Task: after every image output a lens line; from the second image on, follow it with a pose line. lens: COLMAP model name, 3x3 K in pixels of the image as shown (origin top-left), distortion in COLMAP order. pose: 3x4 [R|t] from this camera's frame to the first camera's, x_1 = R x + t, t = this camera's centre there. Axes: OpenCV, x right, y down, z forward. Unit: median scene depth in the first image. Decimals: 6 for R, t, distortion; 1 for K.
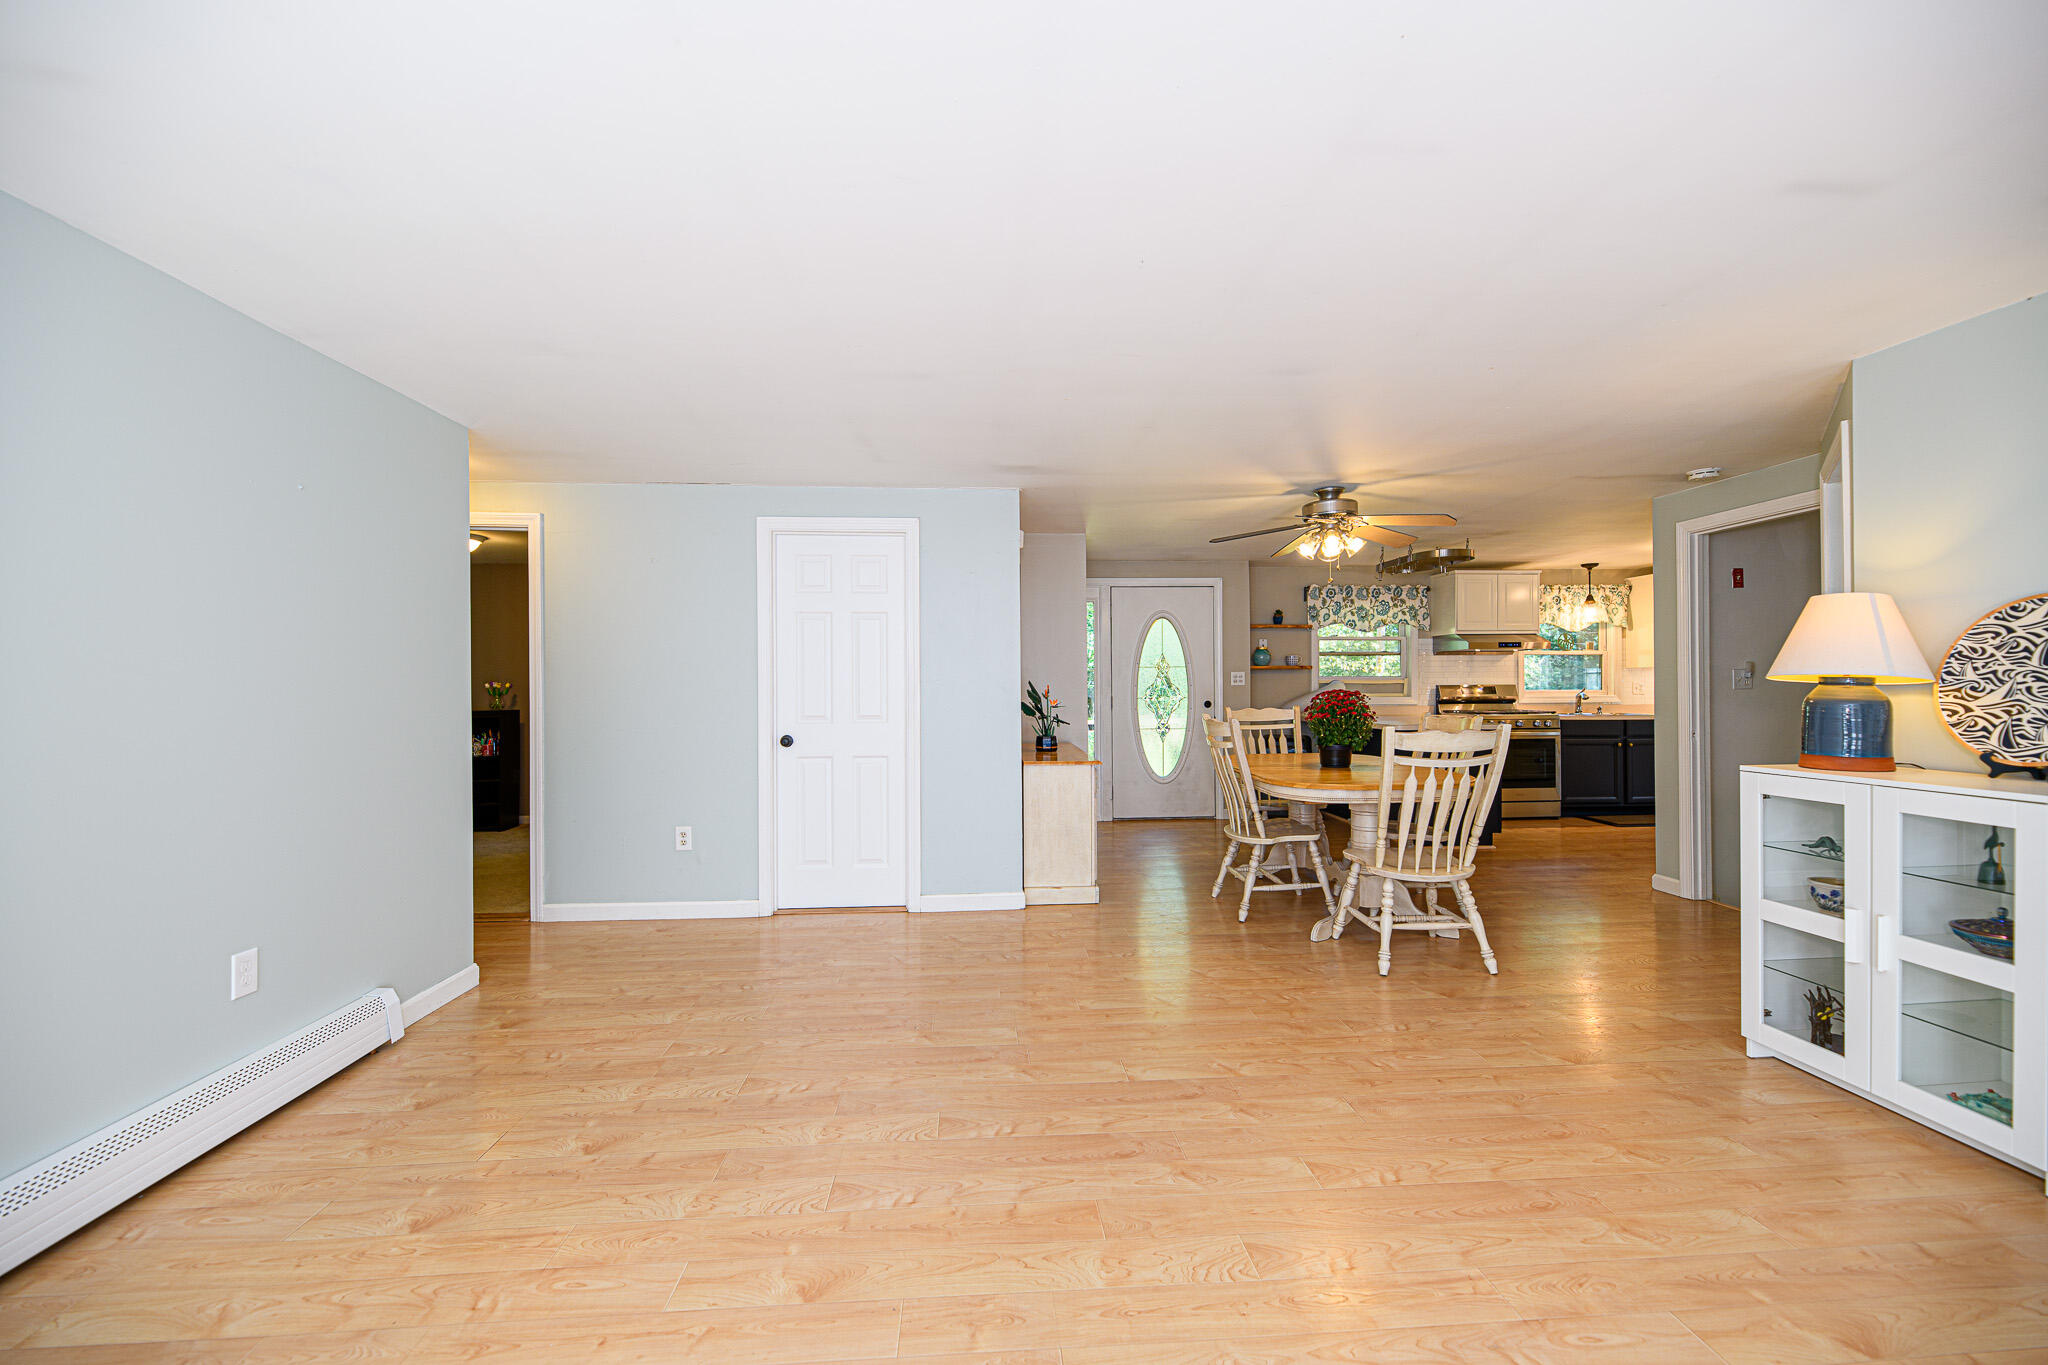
lens RADIAL K [[828.7, 0, 1028.9], [0, 828.7, 686.2], [0, 0, 1]] dist [0.000824, -0.000173]
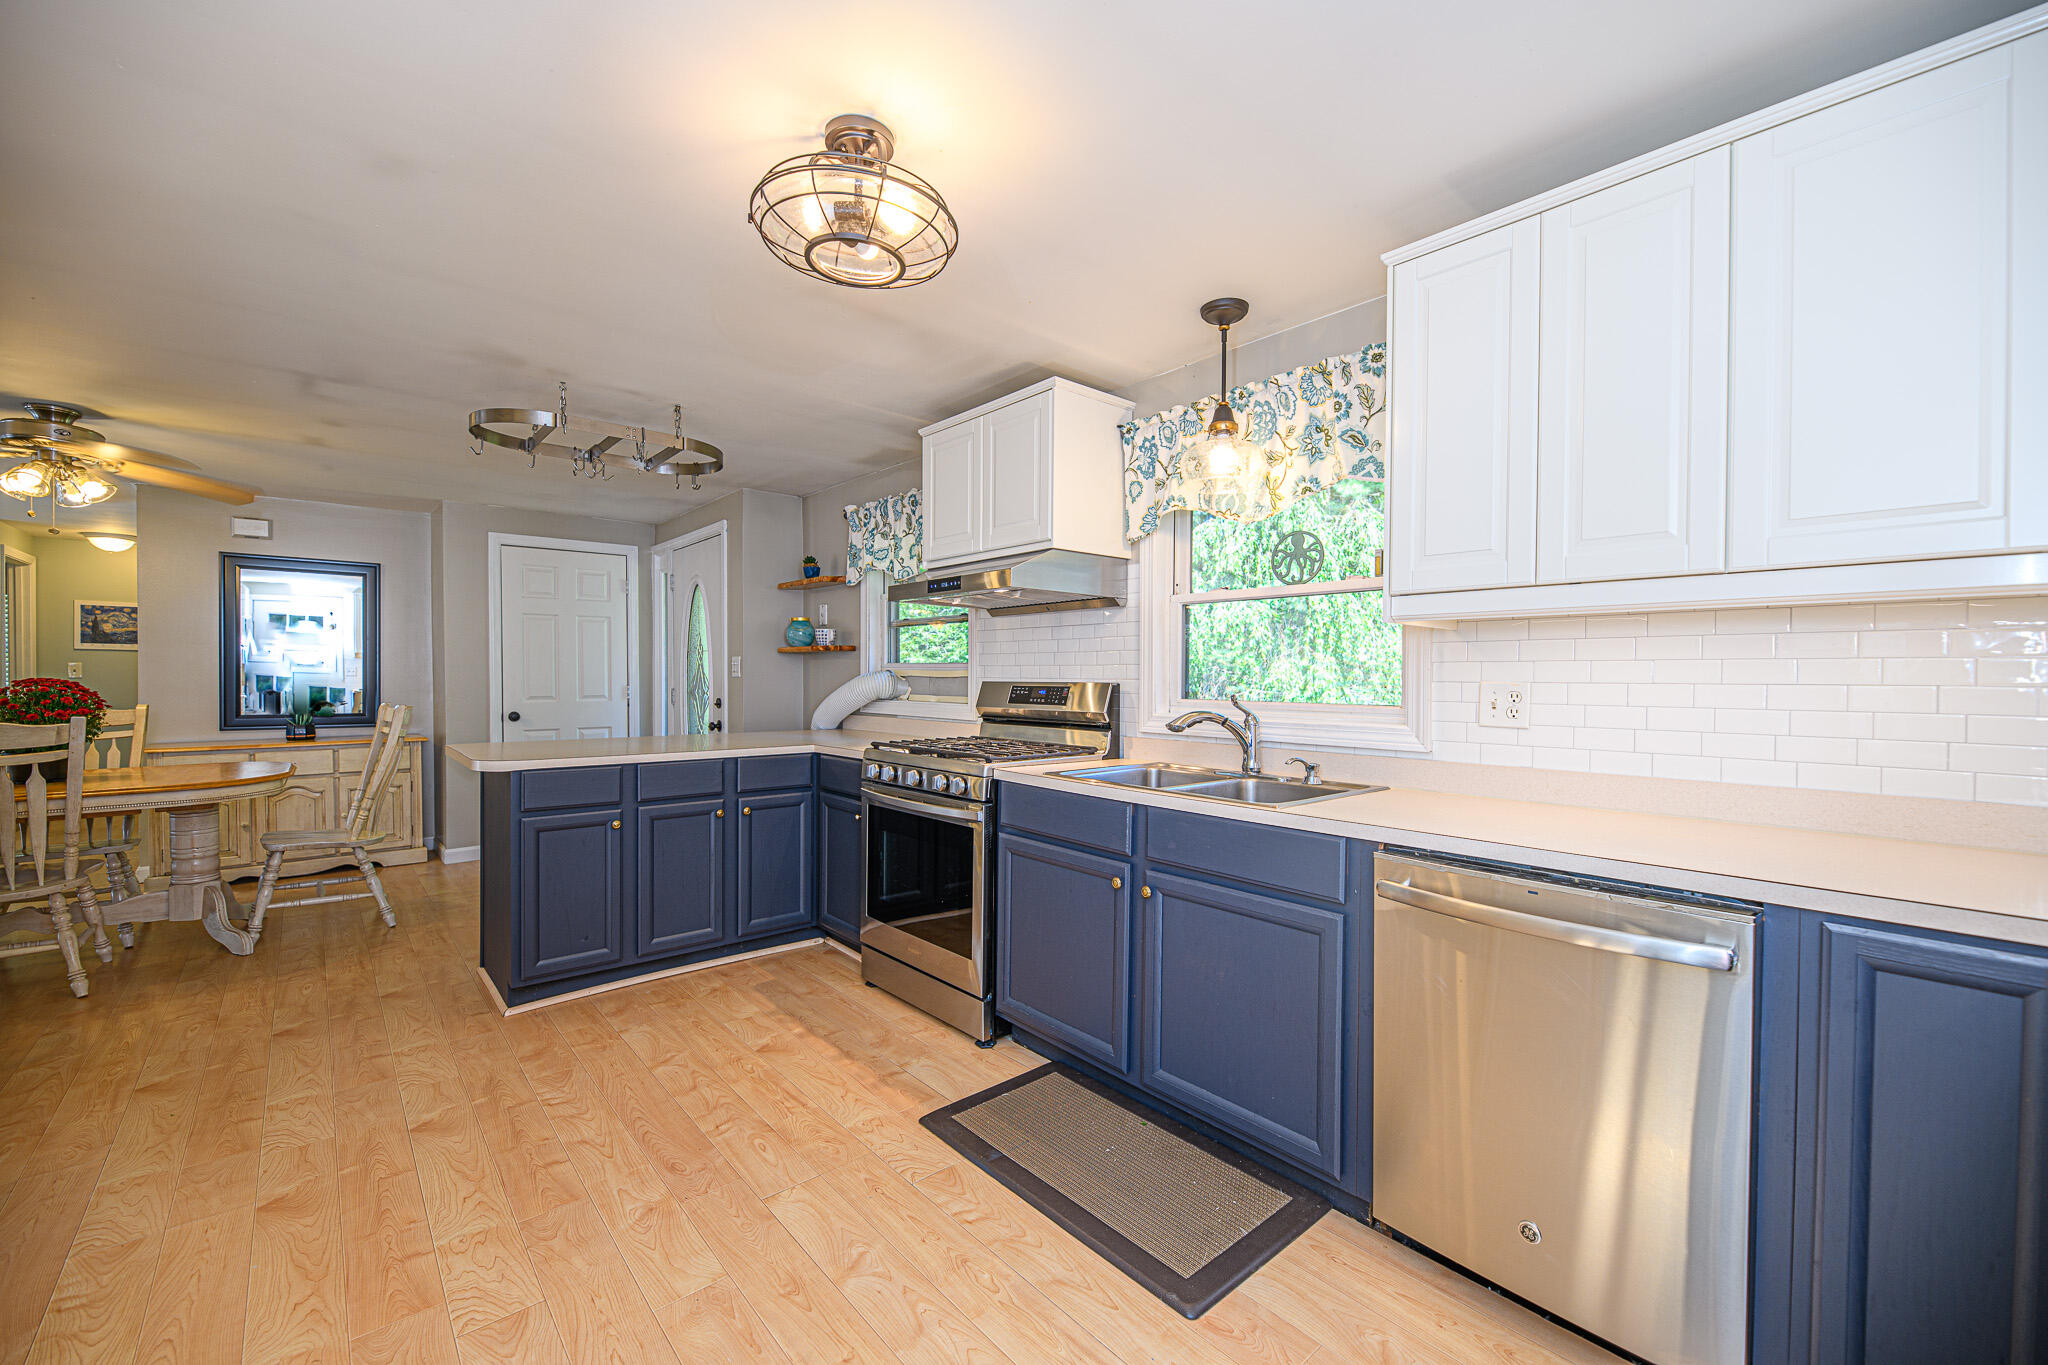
lens RADIAL K [[828.7, 0, 1028.9], [0, 828.7, 686.2], [0, 0, 1]] dist [0.000824, -0.000173]
pose [[0.602174, 0.018067, -0.798160, 0.876220], [-0.007620, 0.999828, 0.016883, -0.006643], [0.798328, -0.004084, 0.602209, 0.741418]]
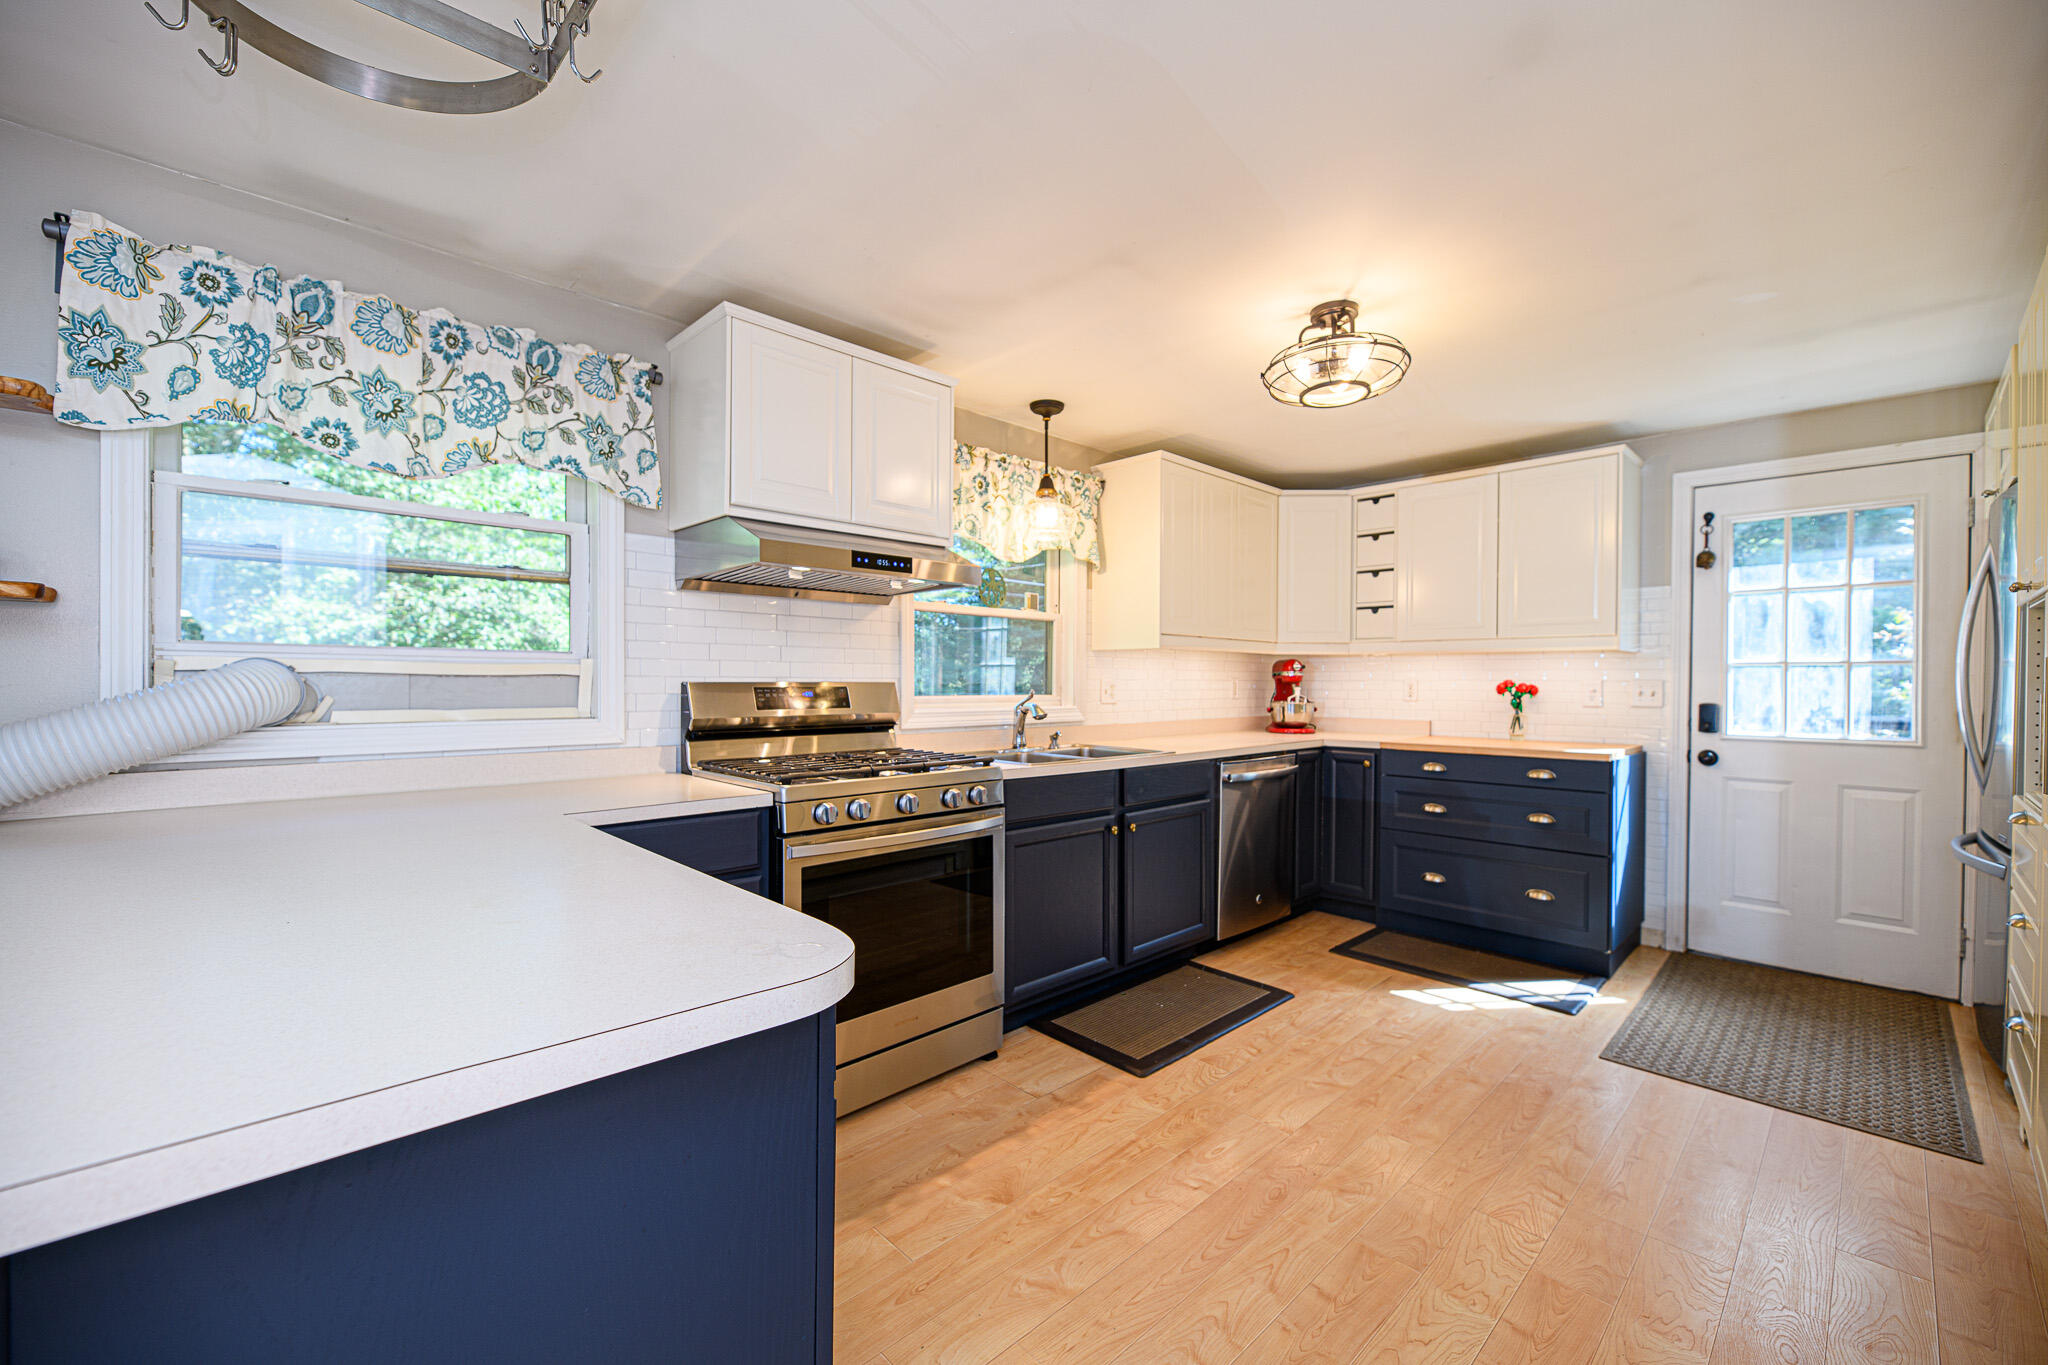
lens RADIAL K [[828.7, 0, 1028.9], [0, 828.7, 686.2], [0, 0, 1]] dist [0.000824, -0.000173]
pose [[0.764314, 0.005145, 0.644824, 0.388764], [-0.009225, 0.999953, 0.002956, -0.001951], [-0.644779, -0.008208, 0.764325, 0.669341]]
